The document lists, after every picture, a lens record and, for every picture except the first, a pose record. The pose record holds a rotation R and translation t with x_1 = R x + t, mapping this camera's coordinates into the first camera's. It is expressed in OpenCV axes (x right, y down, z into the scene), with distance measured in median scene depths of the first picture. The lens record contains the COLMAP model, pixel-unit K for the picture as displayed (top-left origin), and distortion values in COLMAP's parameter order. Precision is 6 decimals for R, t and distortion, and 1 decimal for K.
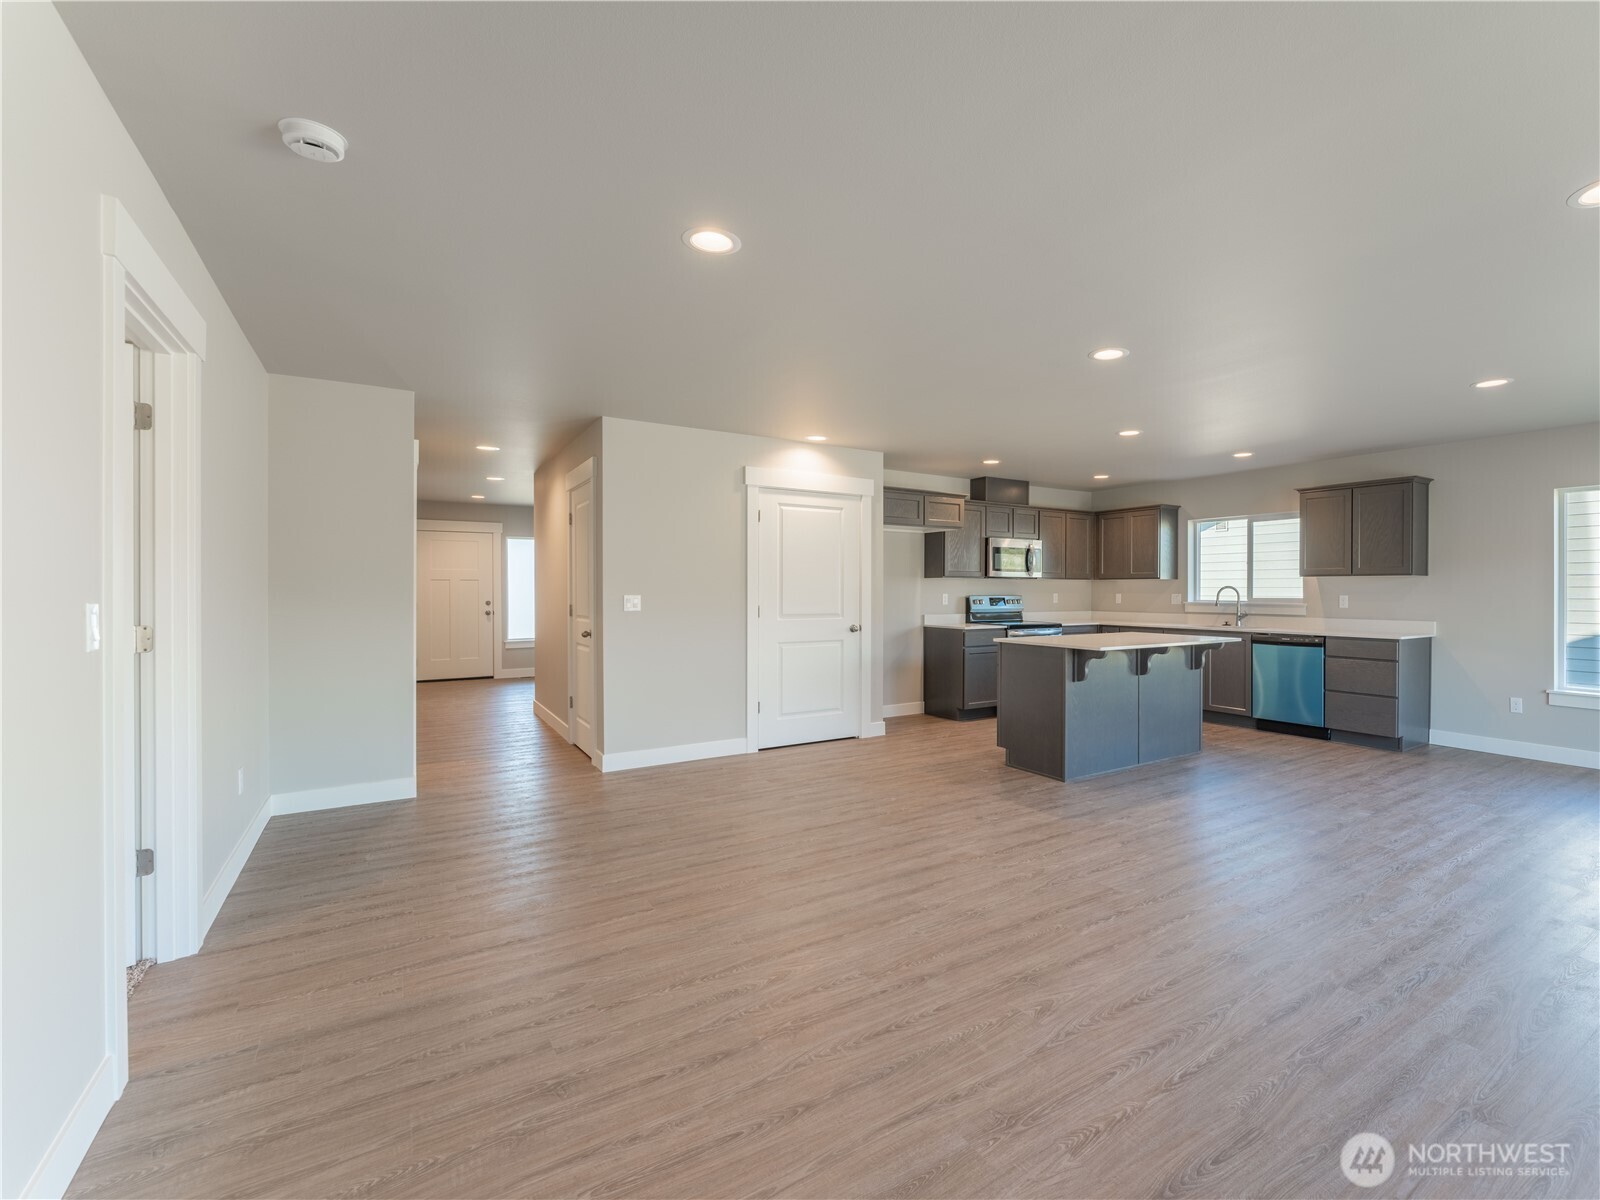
lens RADIAL K [[679.9, 0, 829.0], [0, 679.9, 594.9], [0, 0, 1]] dist [0.000789, -0.000175]
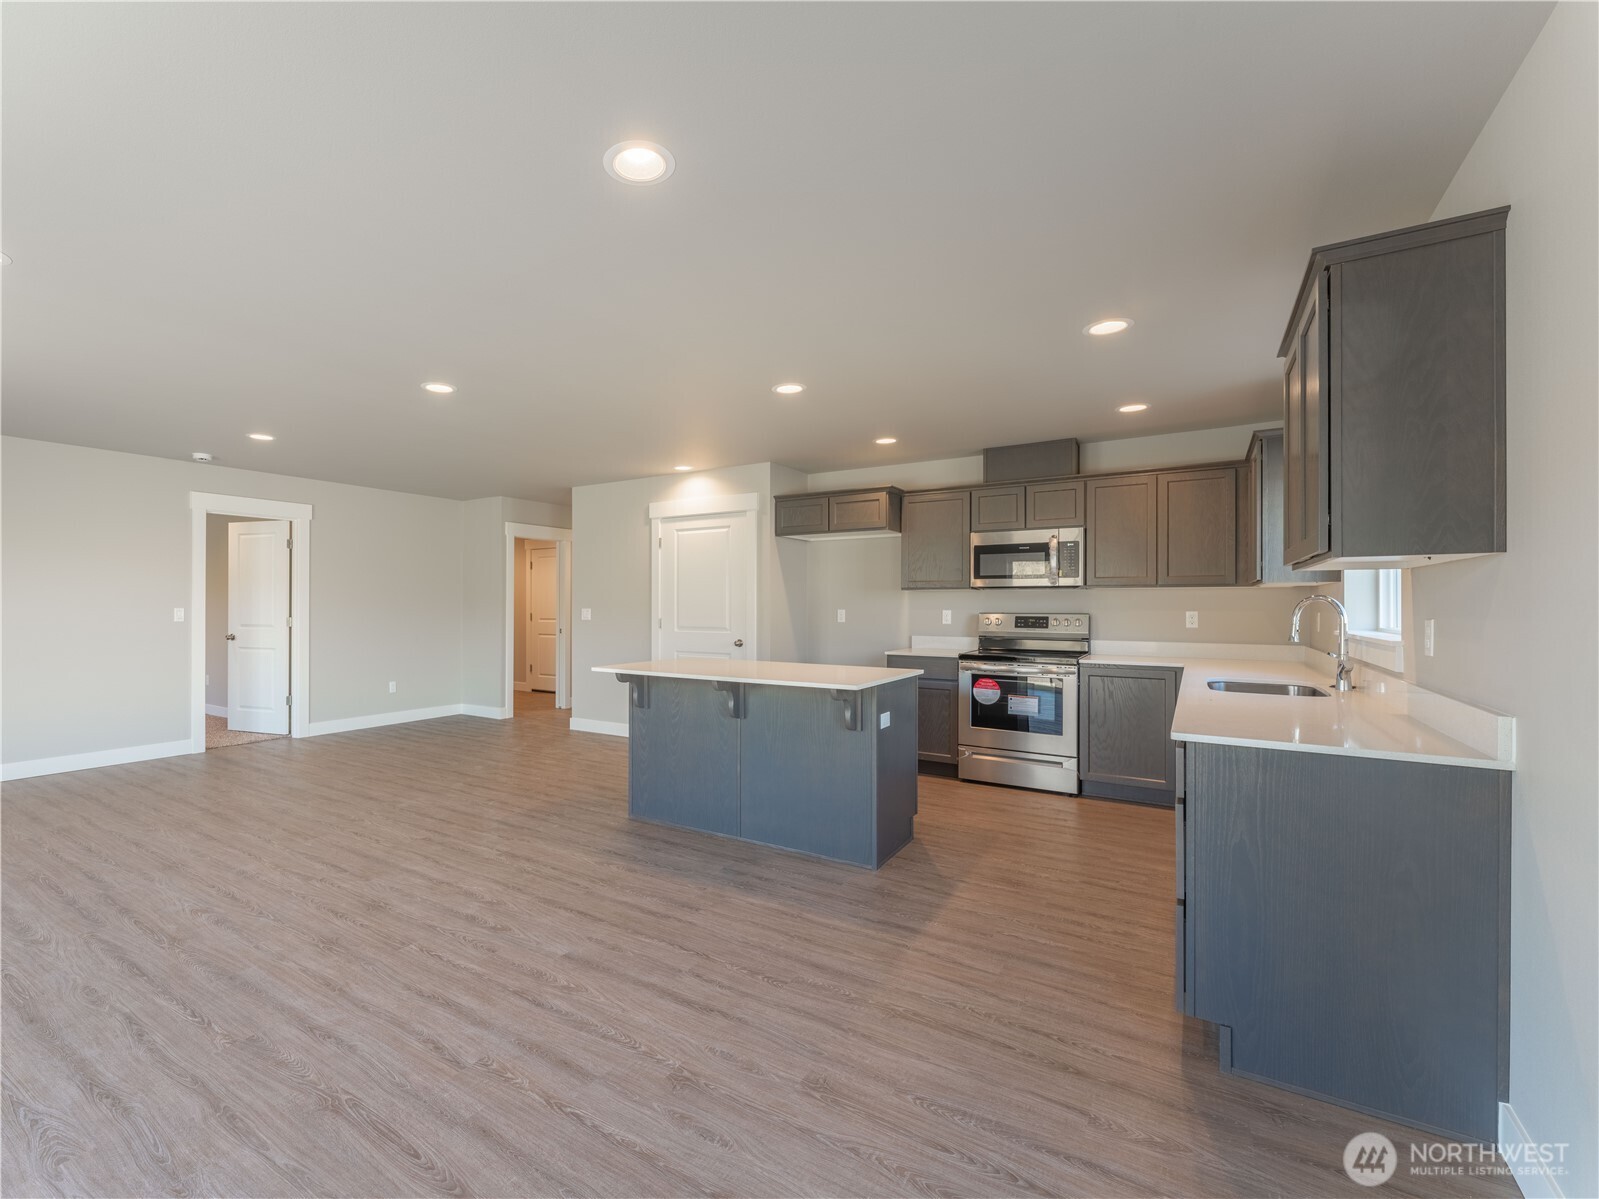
lens RADIAL K [[692.4, 0, 793.9], [0, 692.4, 601.1], [0, 0, 1]] dist [-0.000241, -0.000179]
pose [[0.456557, -0.005401, -0.889678, 0.925679], [-0.007312, 0.999925, -0.009823, -0.003180], [0.889664, 0.010990, 0.456483, 0.559736]]
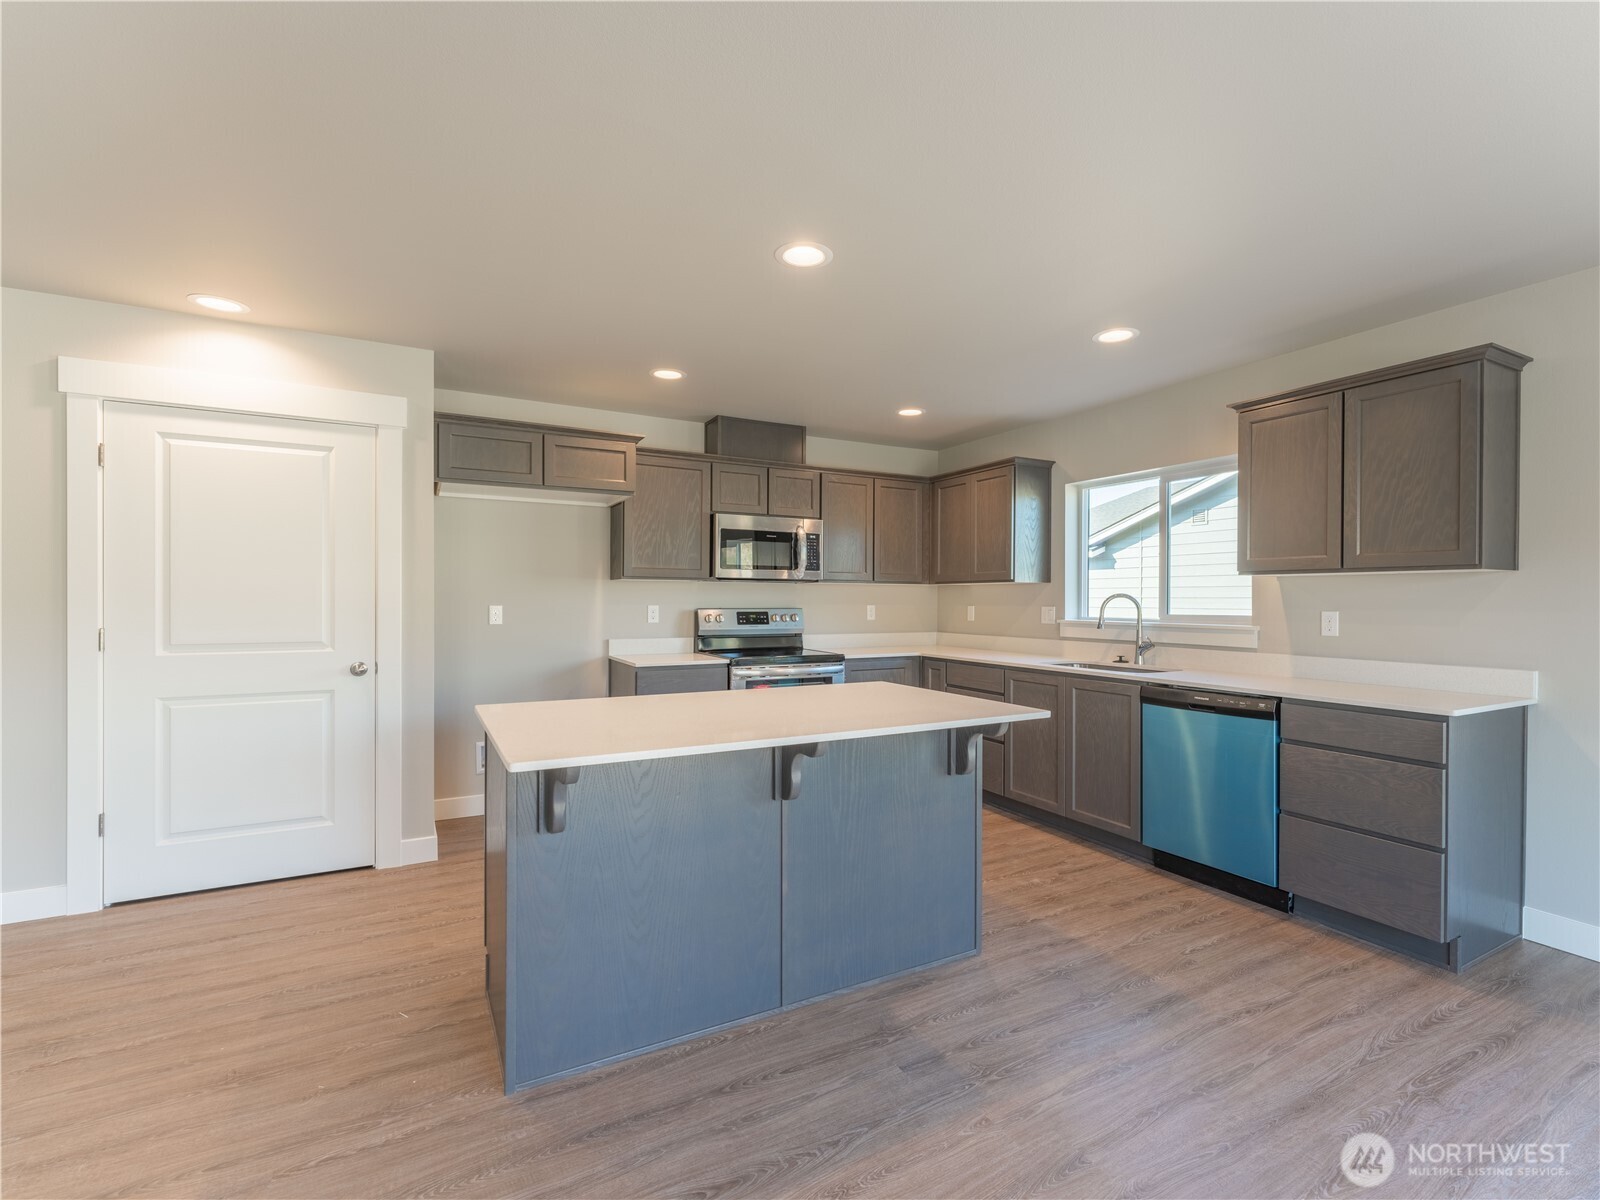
lens RADIAL K [[674.8, 0, 764.5], [0, 674.8, 601.8], [0, 0, 1]] dist [0.001429, -0.000073]
pose [[0.995280, 0.002798, -0.097003, 0.385931], [-0.003228, 0.999986, -0.004272, -0.002995], [0.096989, 0.004565, 0.995275, 0.457973]]
